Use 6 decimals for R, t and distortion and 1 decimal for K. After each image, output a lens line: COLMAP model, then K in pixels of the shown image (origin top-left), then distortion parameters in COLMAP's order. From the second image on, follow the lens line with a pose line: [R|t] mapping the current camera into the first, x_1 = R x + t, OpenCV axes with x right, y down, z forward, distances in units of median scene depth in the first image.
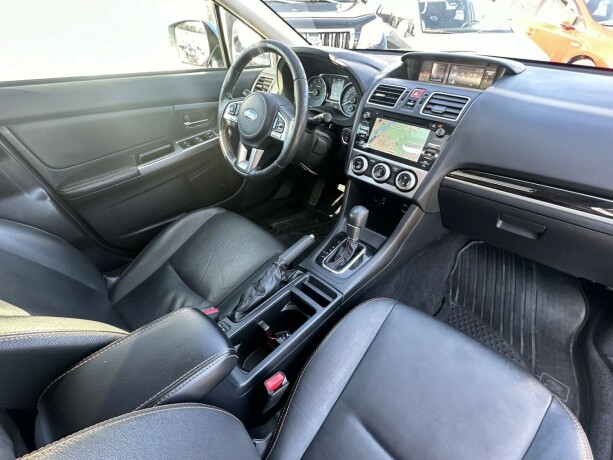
lens RADIAL K [[301.7, 0, 306.6], [0, 301.7, 231.7], [0, 0, 1]] dist [-0.001373, 0.000722]
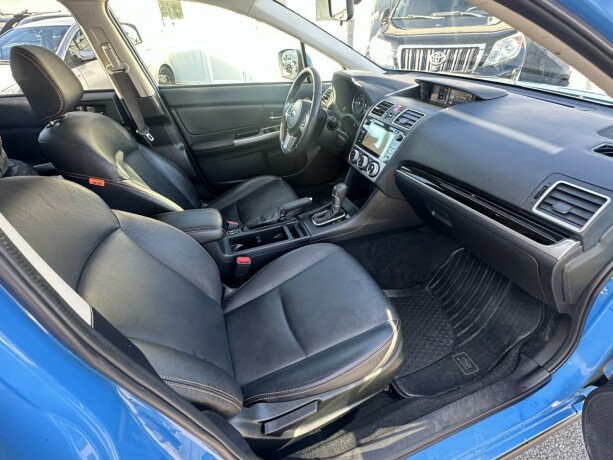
lens RADIAL K [[301.7, 0, 304.3], [0, 301.7, 229.2], [0, 0, 1]] dist [-0.001373, 0.000722]
pose [[0.892487, 0.233545, -0.385907, 0.596862], [-0.243160, 0.969677, 0.024478, 0.132836], [0.379921, 0.071991, 0.922213, -0.360562]]
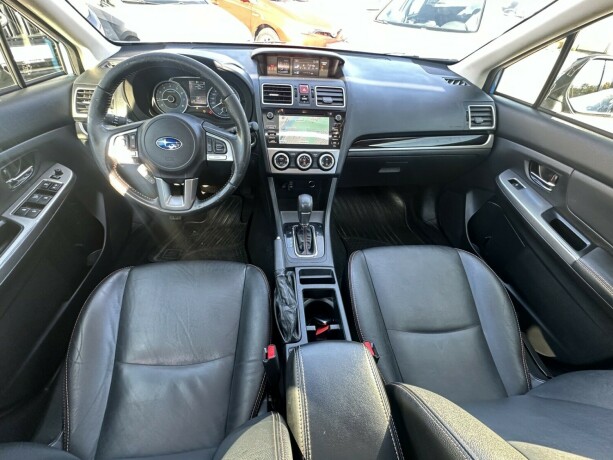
lens RADIAL K [[301.7, 0, 306.1], [0, 301.7, 229.3], [0, 0, 1]] dist [-0.001373, 0.000722]
pose [[0.652081, -0.442787, 0.615411, -0.557088], [0.392655, 0.891620, 0.225467, -0.214102], [-0.648547, 0.094621, 0.755271, 0.139702]]
